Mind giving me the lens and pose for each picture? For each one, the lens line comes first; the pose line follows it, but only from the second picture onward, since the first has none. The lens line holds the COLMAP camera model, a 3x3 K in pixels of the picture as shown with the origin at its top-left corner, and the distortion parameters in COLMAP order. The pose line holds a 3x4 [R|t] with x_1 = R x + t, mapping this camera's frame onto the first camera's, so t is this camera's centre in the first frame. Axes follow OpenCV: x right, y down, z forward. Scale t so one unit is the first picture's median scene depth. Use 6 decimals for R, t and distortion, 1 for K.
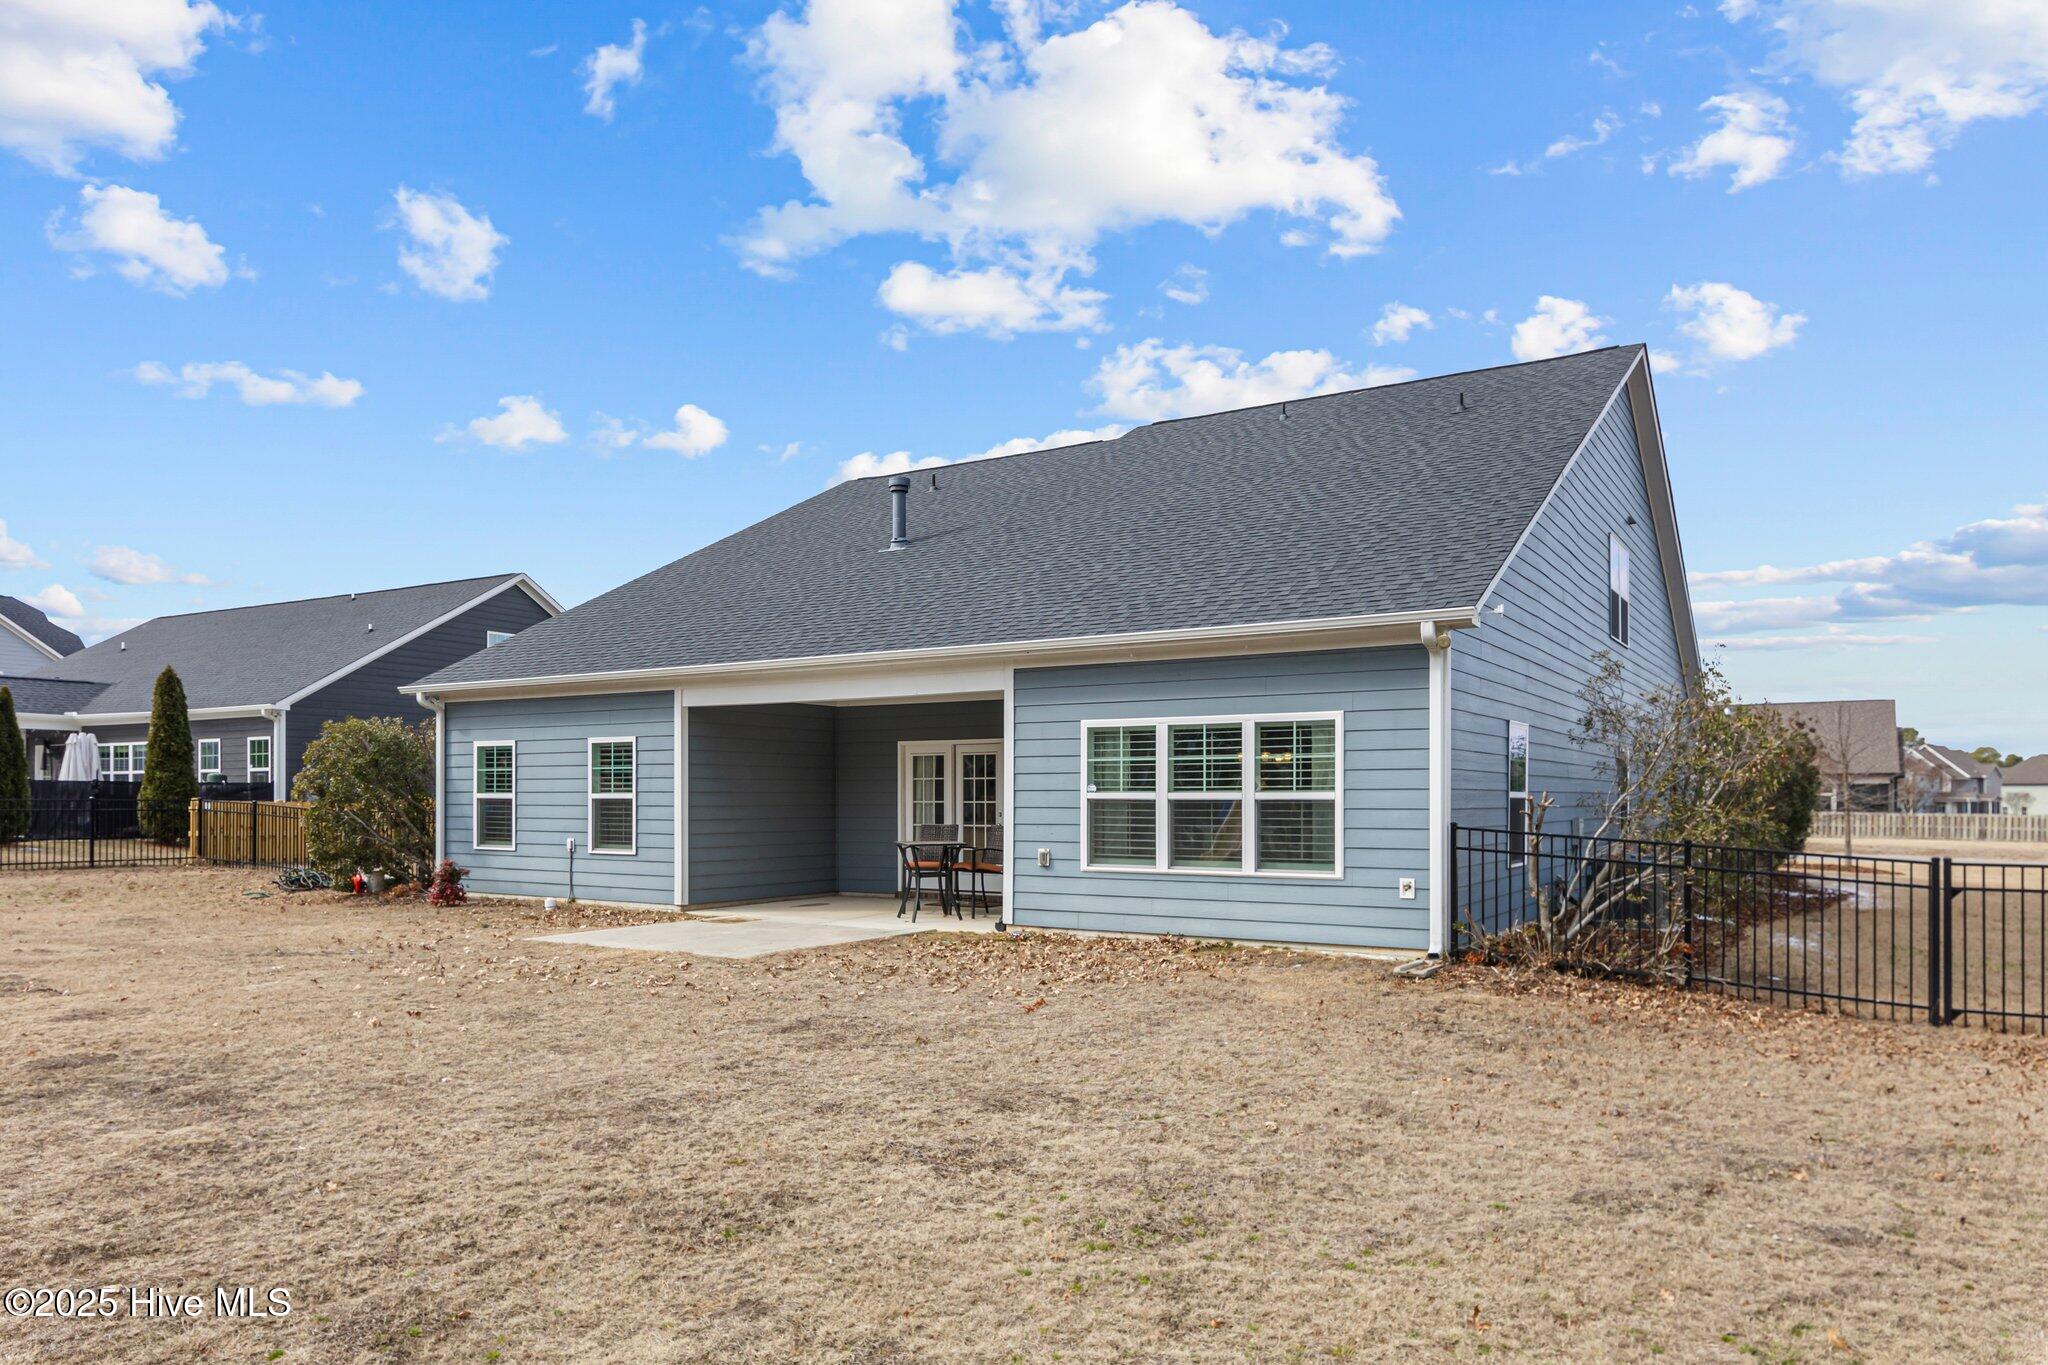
lens RADIAL K [[1330.2, 0, 1027.7], [0, 1330.2, 798.8], [0, 0, 1]] dist [0.001451, -0.000681]
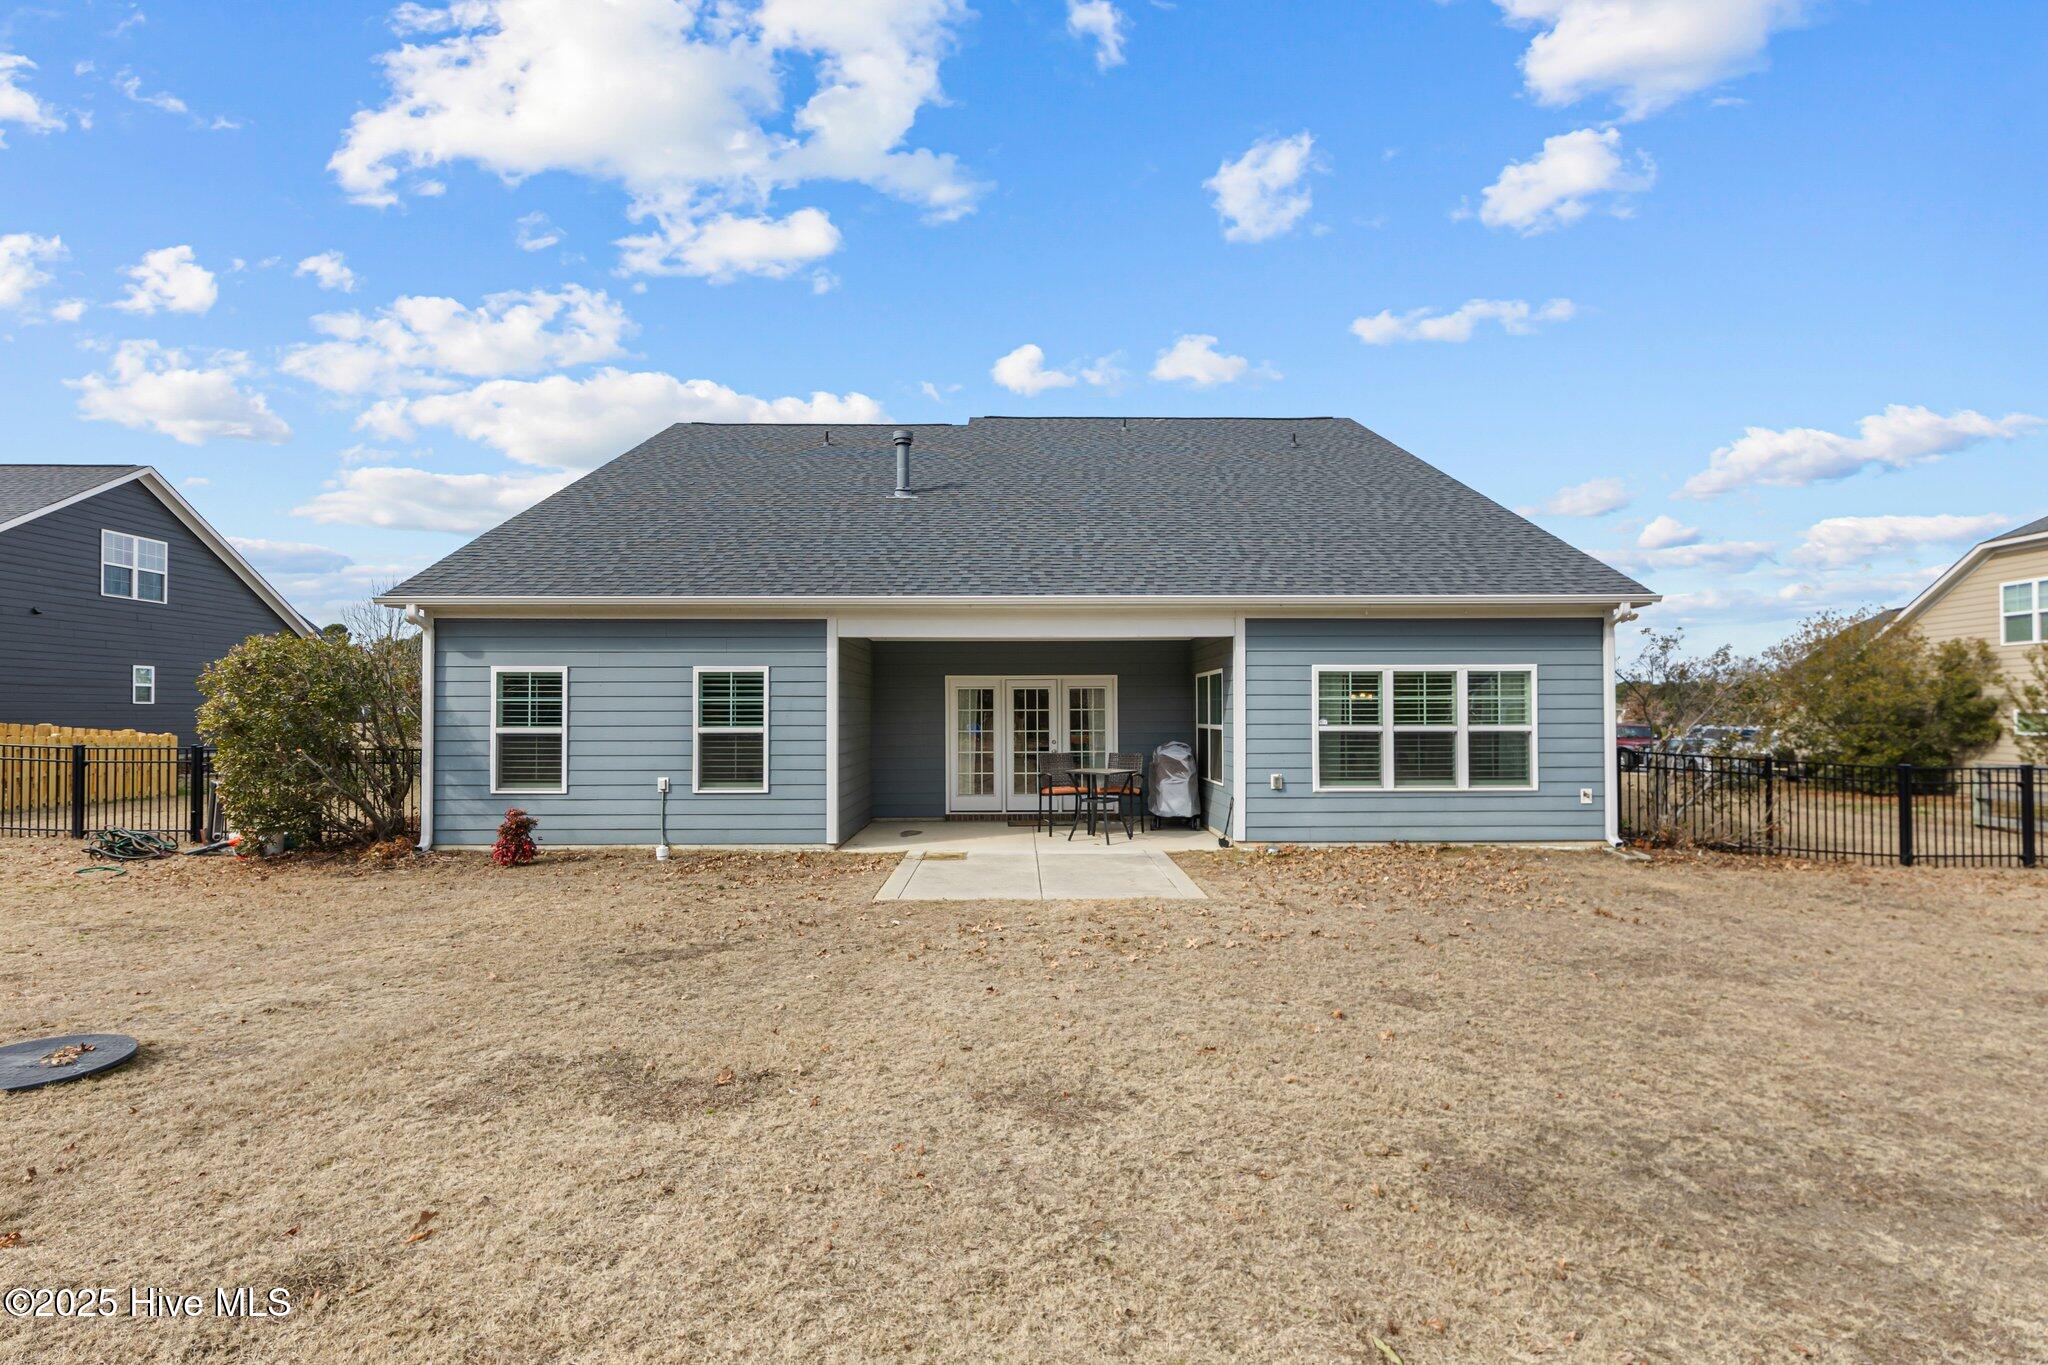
lens RADIAL K [[977.0, 0, 1034.0], [0, 977.0, 708.4], [0, 0, 1]] dist [0.001047, -0.000032]
pose [[0.839872, 0.009743, 0.542697, -0.621679], [0.003554, 0.999719, -0.023448, -0.000694], [-0.542772, 0.021622, 0.839601, 0.390764]]
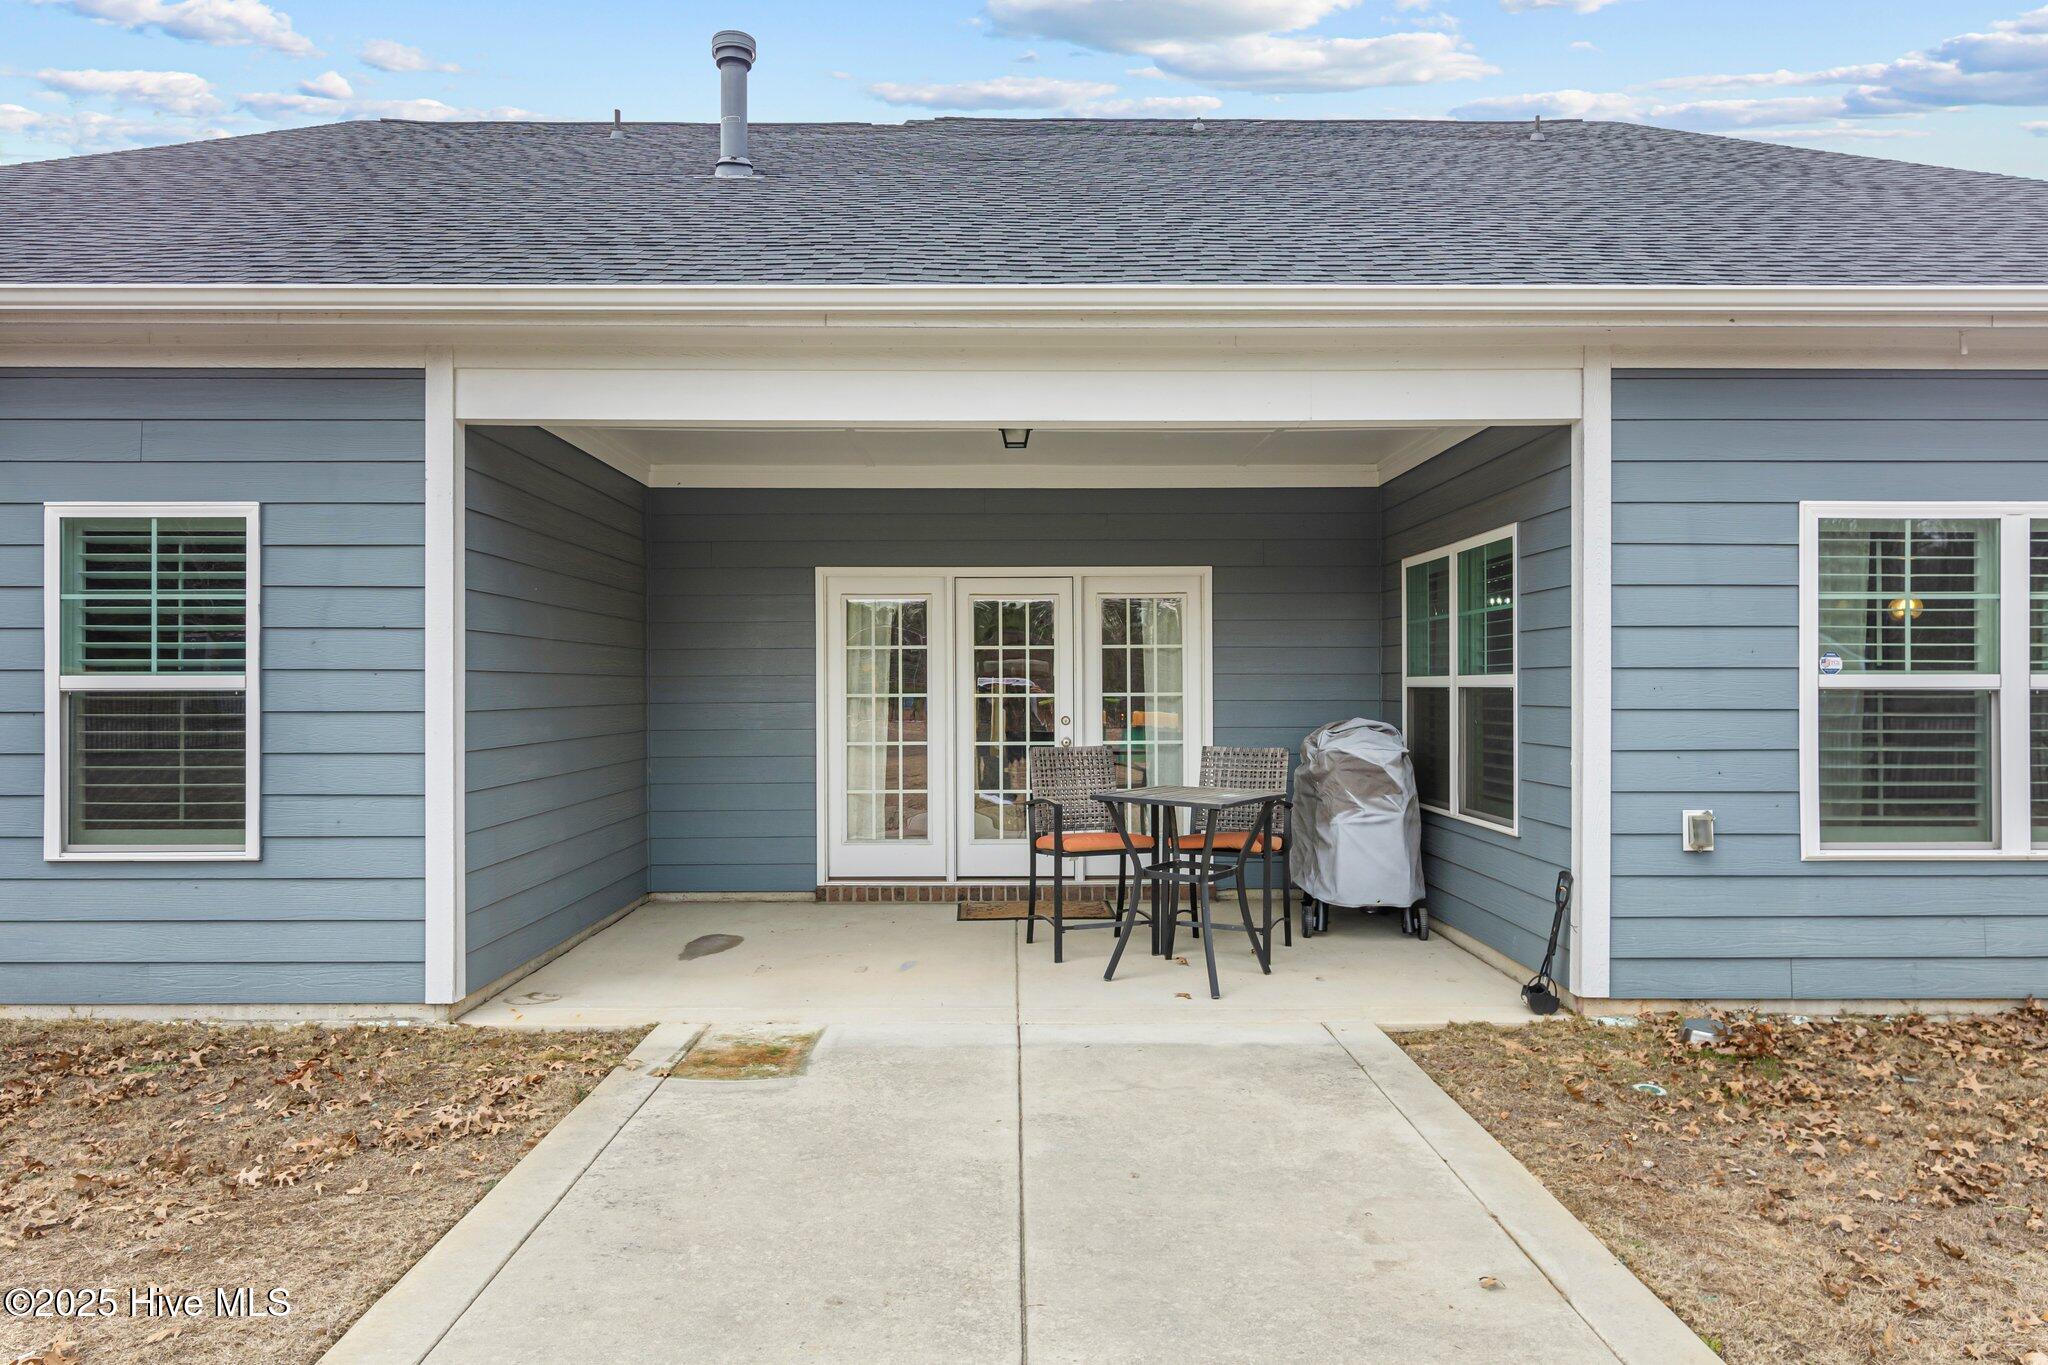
lens RADIAL K [[1309.2, 0, 1020.1], [0, 1309.2, 712.8], [0, 0, 1]] dist [-0.004250, 0.000263]
pose [[0.844292, -0.003624, 0.535871, -0.376179], [0.001861, 0.999991, 0.003831, 0.005458], [-0.535880, -0.002237, 0.844291, 0.760882]]
